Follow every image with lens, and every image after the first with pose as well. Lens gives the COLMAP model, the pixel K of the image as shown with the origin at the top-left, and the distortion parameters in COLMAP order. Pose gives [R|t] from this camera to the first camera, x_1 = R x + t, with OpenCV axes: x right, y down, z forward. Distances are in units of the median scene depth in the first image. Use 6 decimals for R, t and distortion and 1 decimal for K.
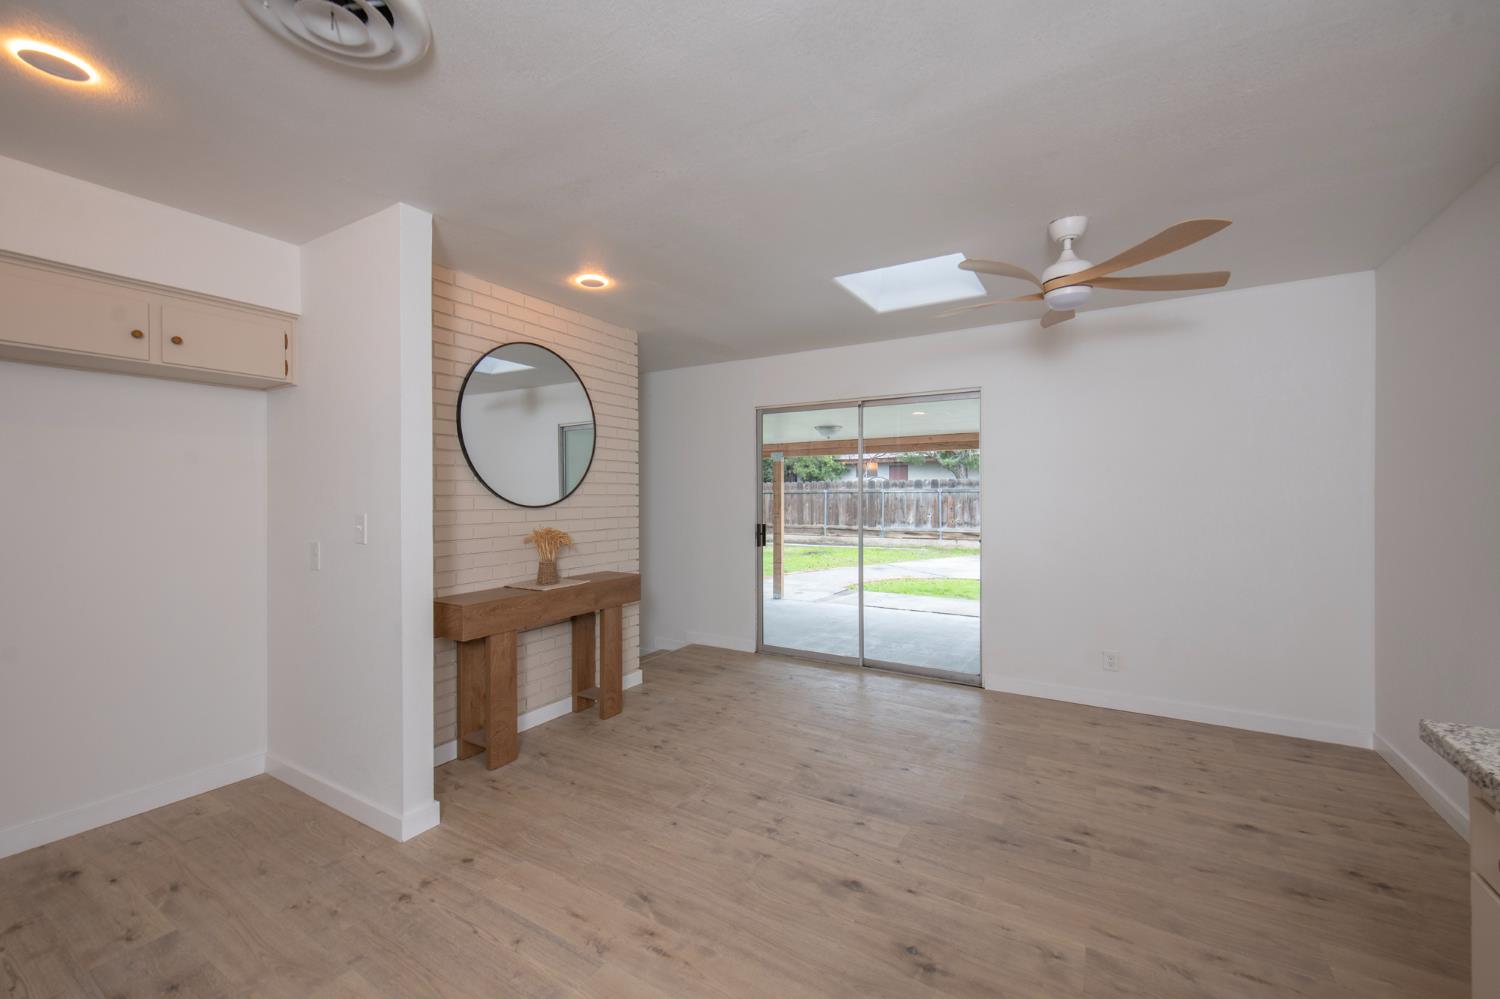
lens RADIAL K [[612.9, 0, 772.7], [0, 612.9, 484.7], [0, 0, 1]] dist [-0.004249, -0.002299]
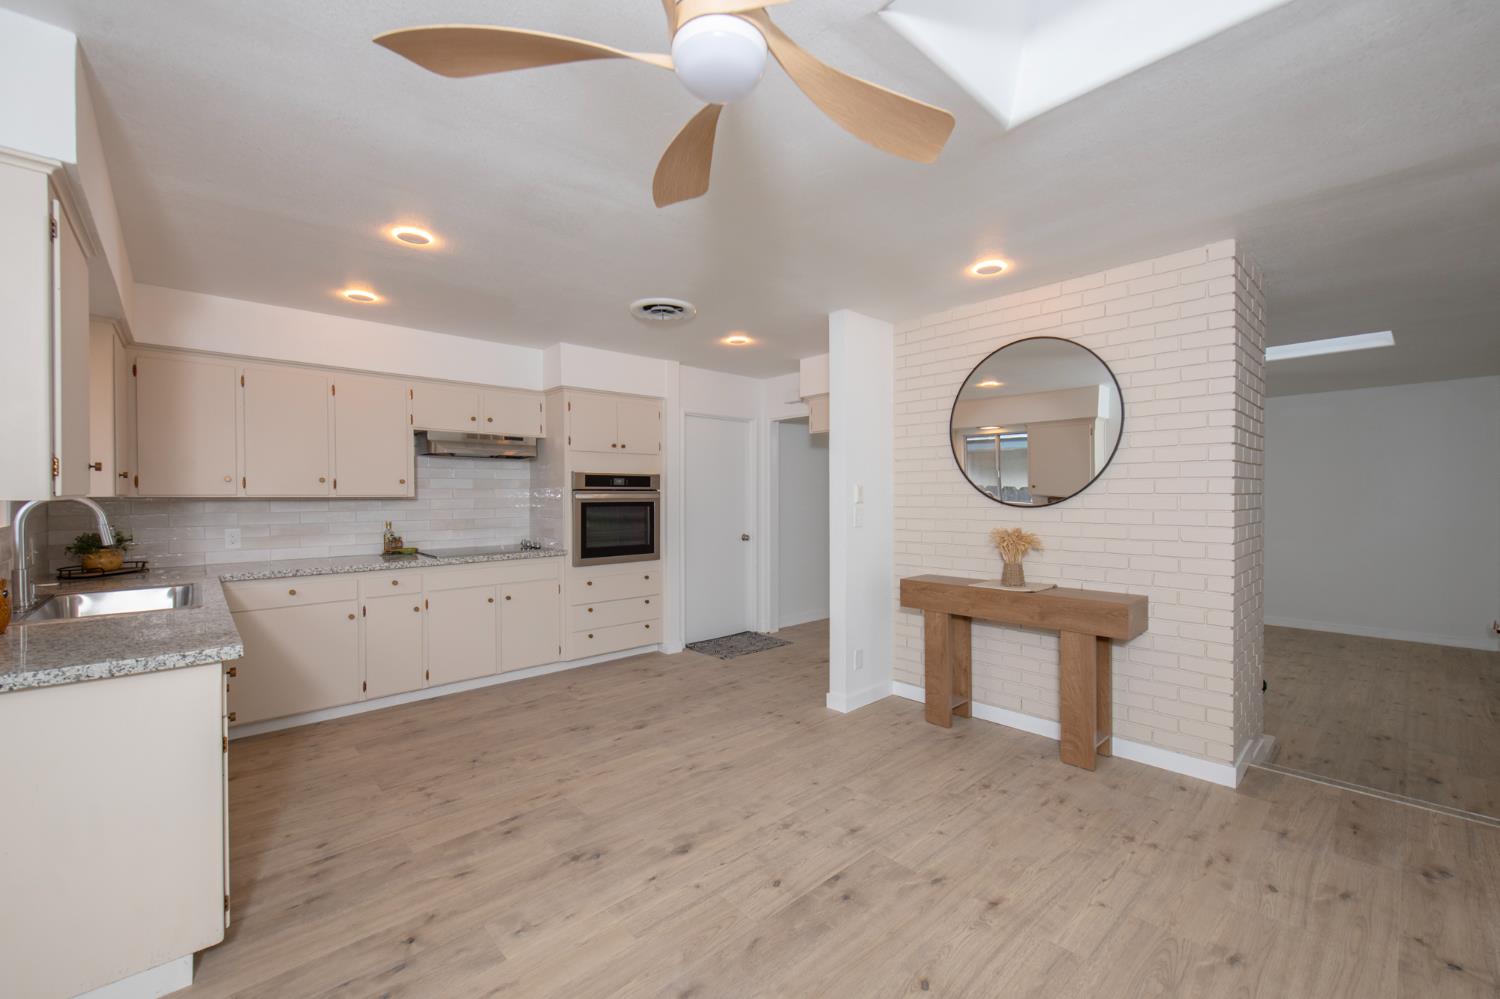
lens RADIAL K [[612.9, 0, 725.7], [0, 612.9, 500.8], [0, 0, 1]] dist [-0.004249, -0.002299]
pose [[-0.336093, 0.014567, -0.941716, 1.051332], [0.019393, 0.999775, 0.008544, 0.012351], [0.941629, -0.015391, -0.336300, 1.341609]]
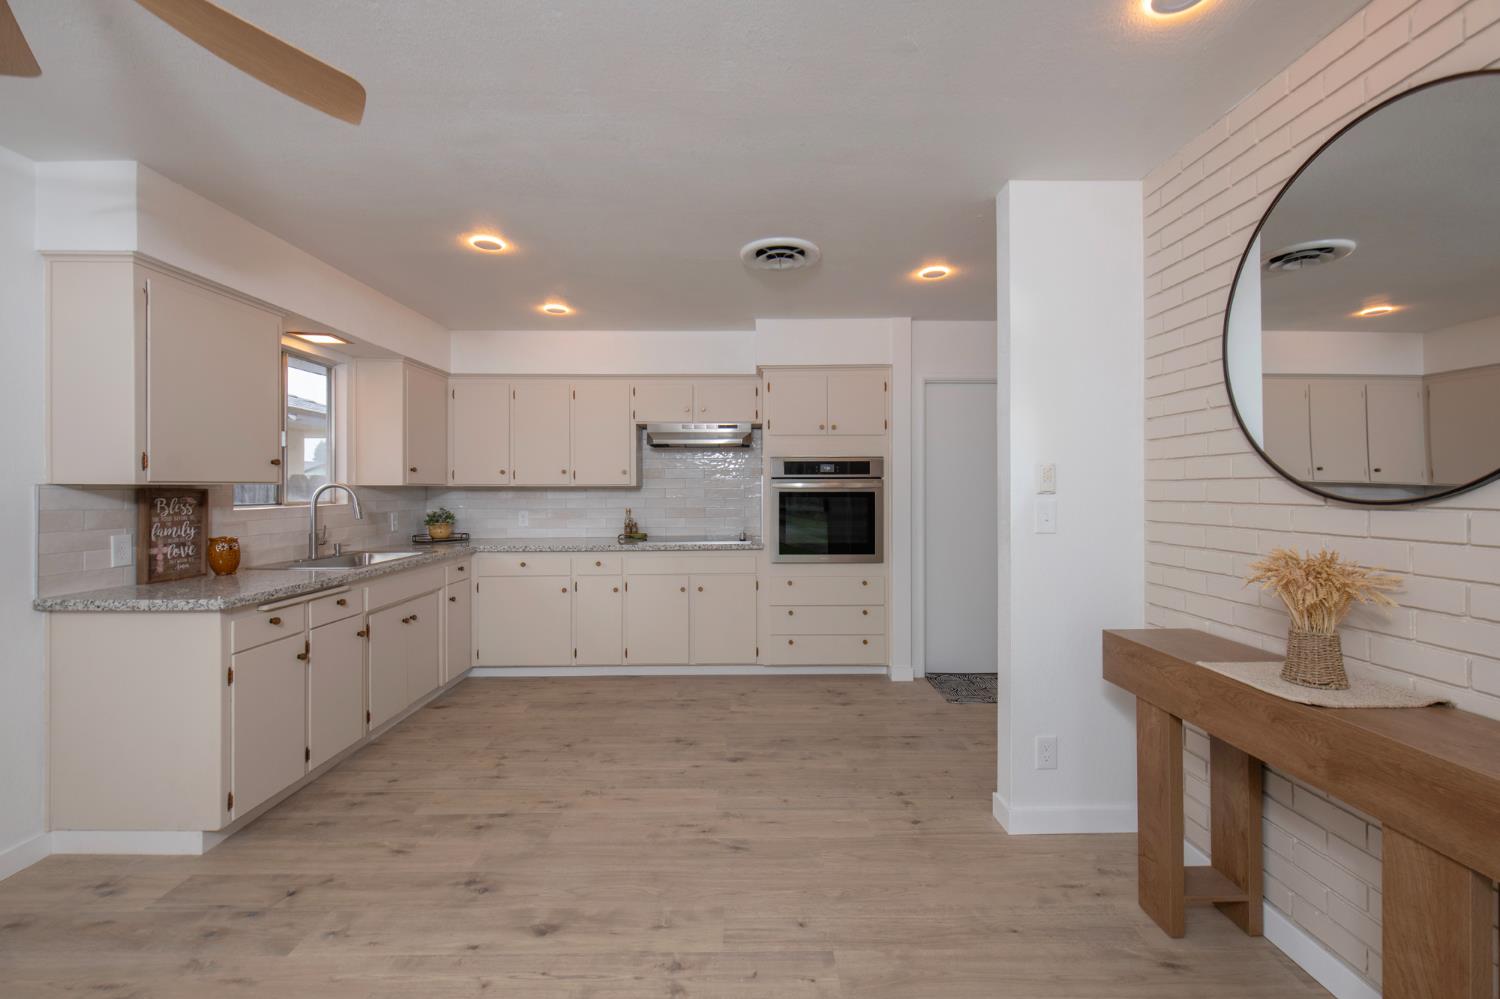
lens RADIAL K [[612.9, 0, 742.2], [0, 612.9, 493.3], [0, 0, 1]] dist [-0.004249, -0.002299]
pose [[-0.871642, 0.010006, -0.490041, 0.281942], [0.014099, 0.999890, -0.004661, 0.036932], [0.489940, -0.010972, -0.871687, 1.754056]]
